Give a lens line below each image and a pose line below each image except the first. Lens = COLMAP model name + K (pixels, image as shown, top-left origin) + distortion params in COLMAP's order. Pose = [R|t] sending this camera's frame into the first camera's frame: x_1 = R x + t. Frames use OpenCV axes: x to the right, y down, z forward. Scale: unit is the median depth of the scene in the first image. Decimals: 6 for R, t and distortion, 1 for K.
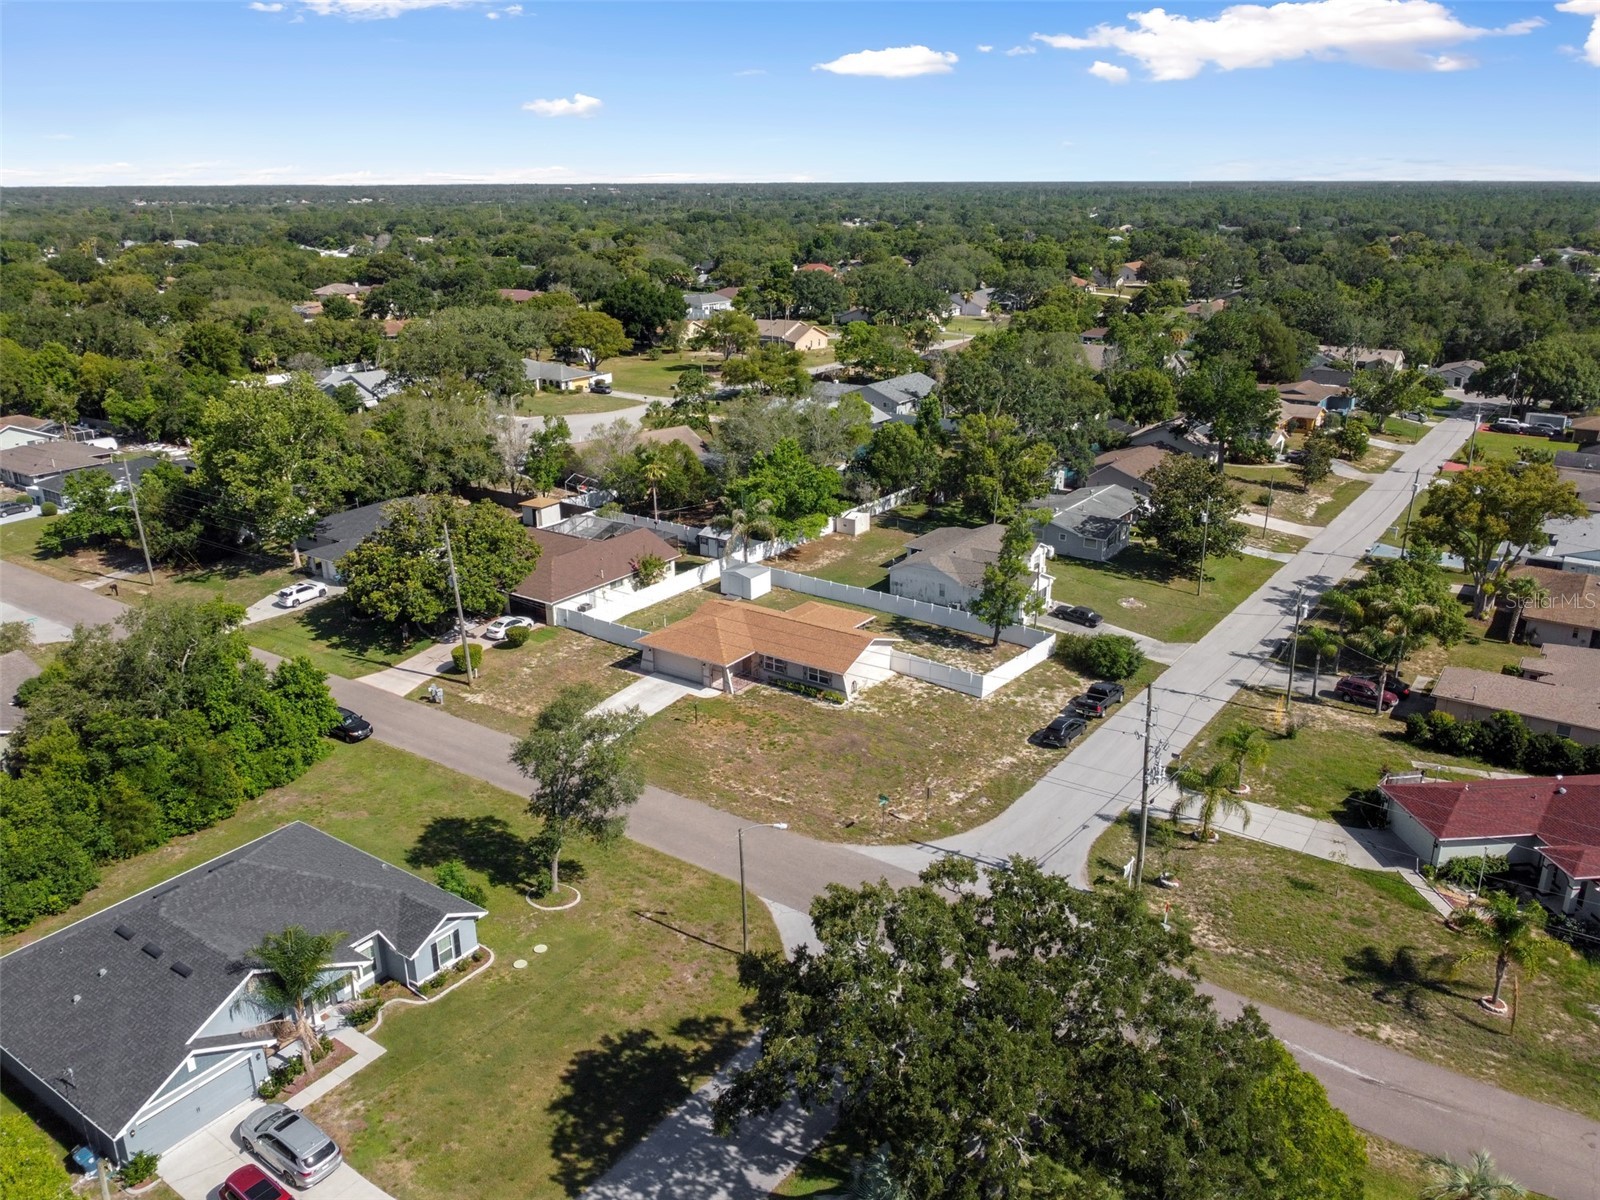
lens RADIAL K [[1210.9, 0, 800.0], [0, 1210.9, 600.0], [0, 0, 1]] dist [-0.004060, -0.001749]
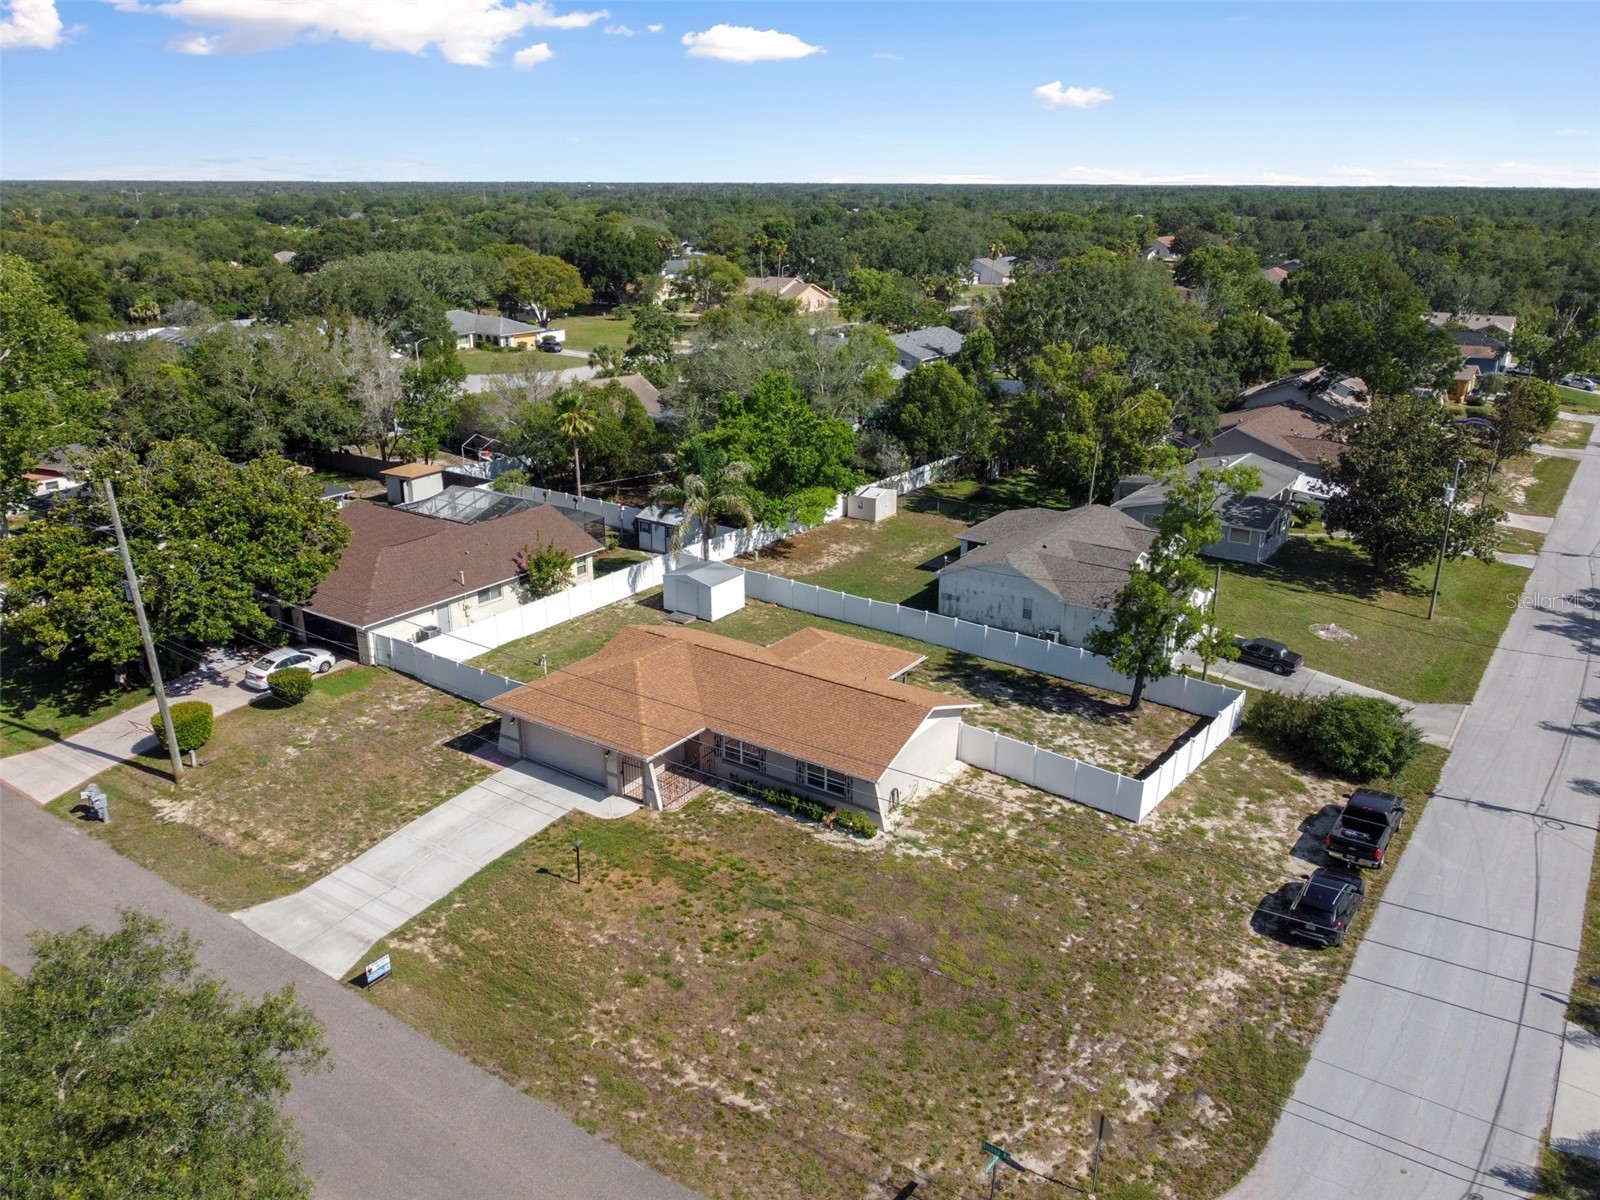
lens RADIAL K [[1210.9, 0, 800.0], [0, 1210.9, 600.0], [0, 0, 1]] dist [-0.004060, -0.001749]
pose [[0.999950, 0.008680, 0.005065, 0.000829], [-0.008669, 0.999960, -0.002120, -0.010084], [-0.005083, 0.002076, 0.999985, 0.389634]]
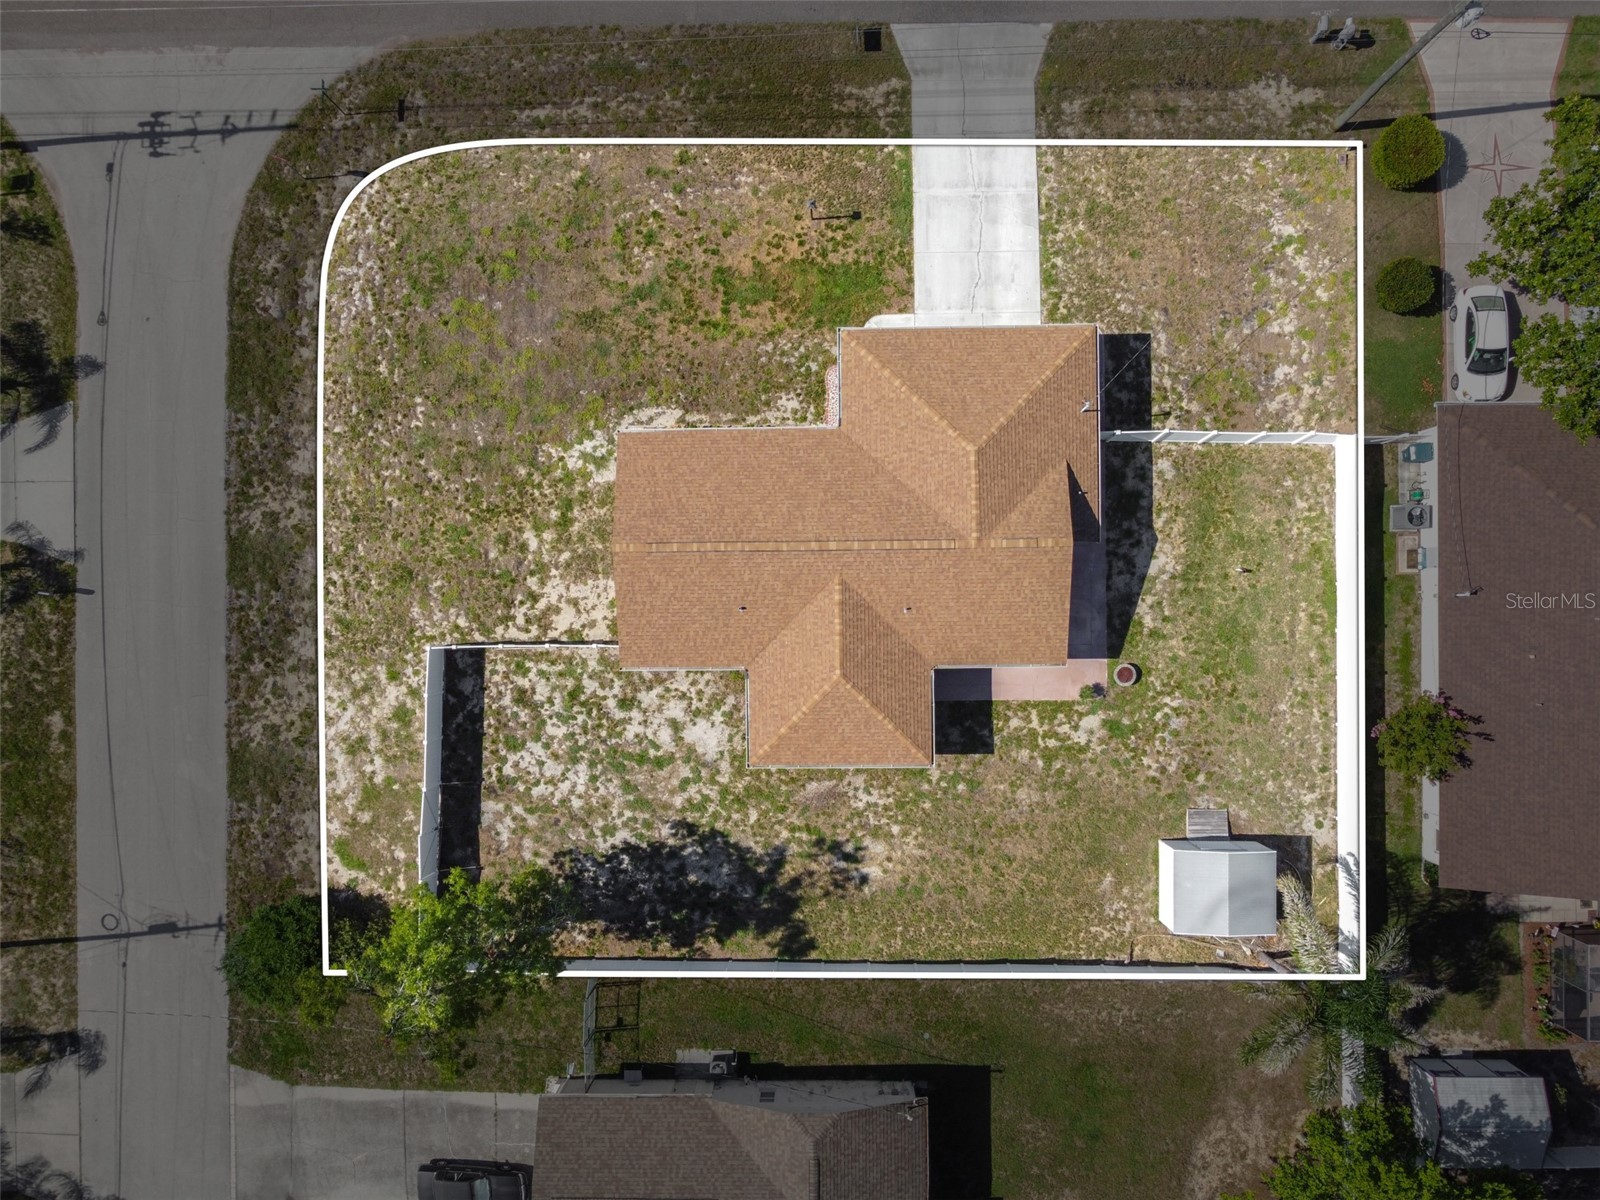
lens RADIAL K [[1210.9, 0, 800.0], [0, 1210.9, 600.0], [0, 0, 1]] dist [-0.004060, -0.001749]
pose [[-0.816361, 0.576938, 0.026387, 0.001466], [-0.157569, -0.266448, 0.950882, -0.347989], [0.555631, 0.772106, 0.308425, 0.742013]]
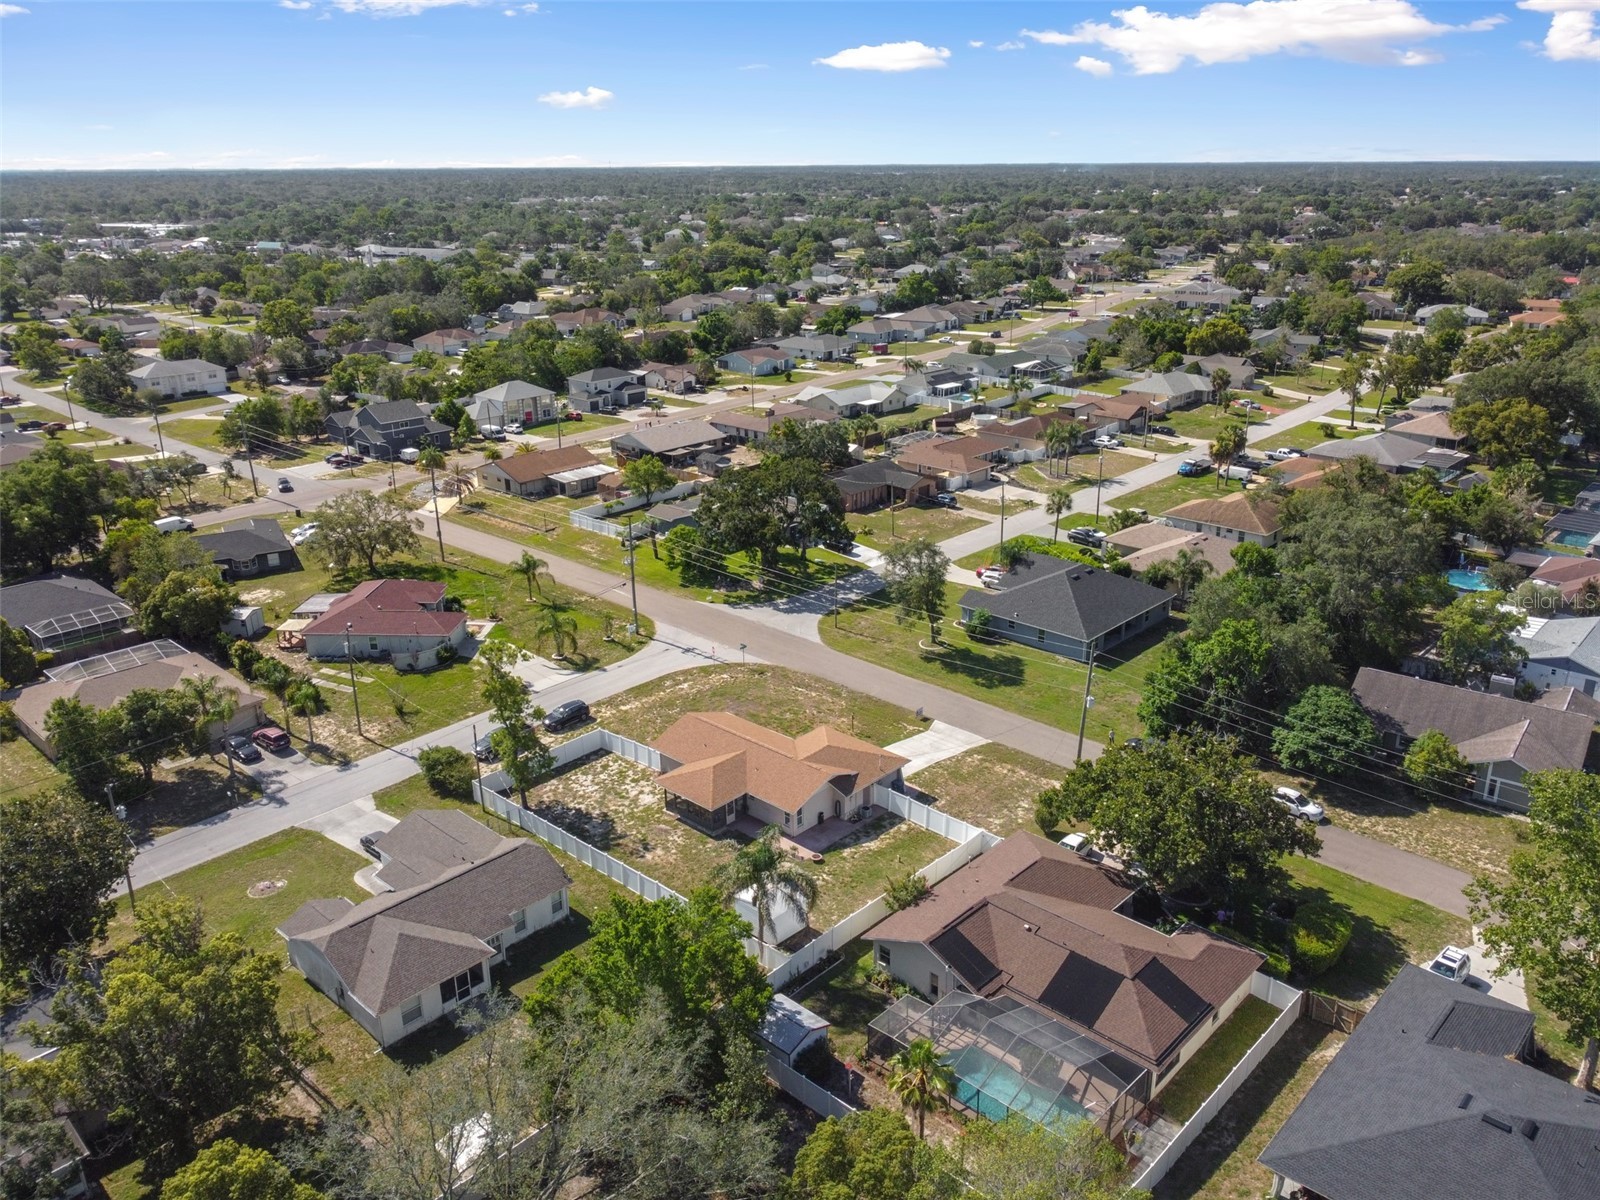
lens RADIAL K [[1210.9, 0, 800.0], [0, 1210.9, 600.0], [0, 0, 1]] dist [-0.004060, -0.001749]
pose [[-0.989355, -0.036686, 0.140822, -0.153911], [0.060294, 0.777392, 0.626120, -0.591685], [-0.132443, 0.627946, -0.766905, 1.433388]]
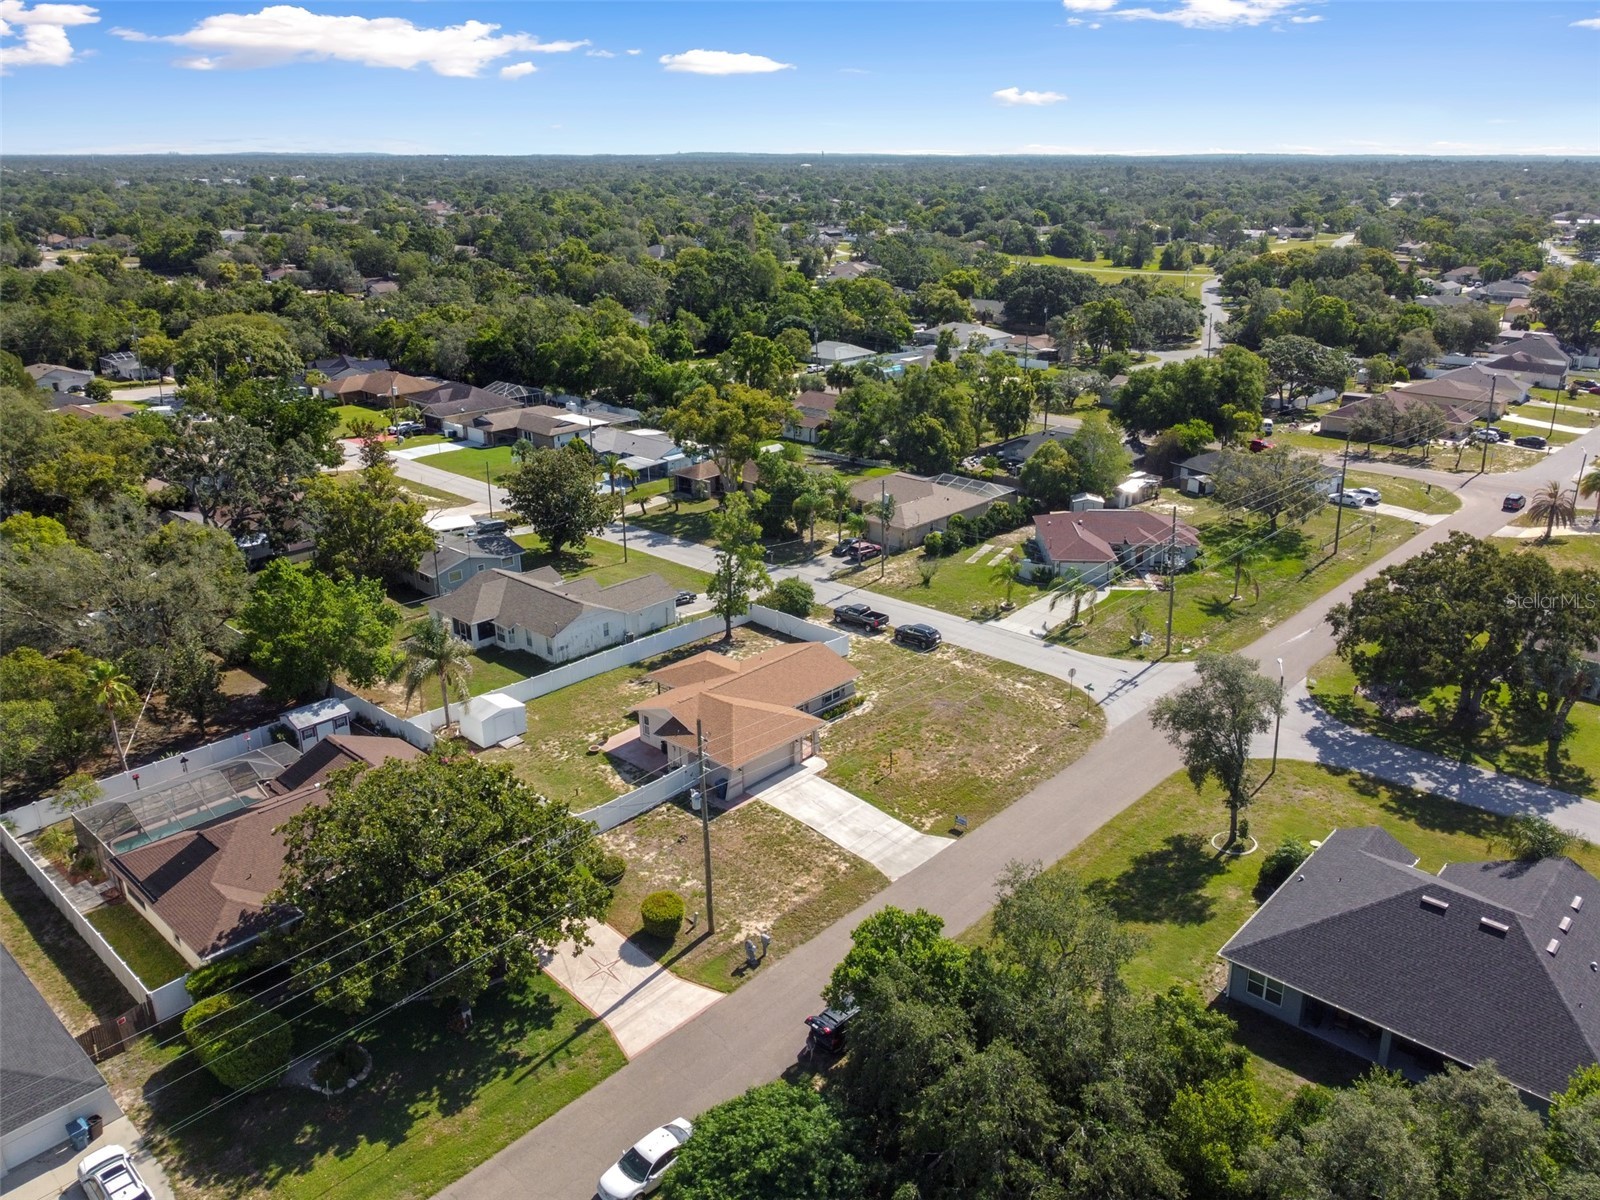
lens RADIAL K [[1191.6, 0, 850.6], [0, 1191.6, 645.7], [0, 0, 1]] dist [-0.002906, -0.002373]
pose [[0.102338, -0.375046, 0.921340, -0.710985], [0.318703, 0.889742, 0.326783, -0.236280], [-0.942314, 0.260191, 0.210582, 0.621316]]
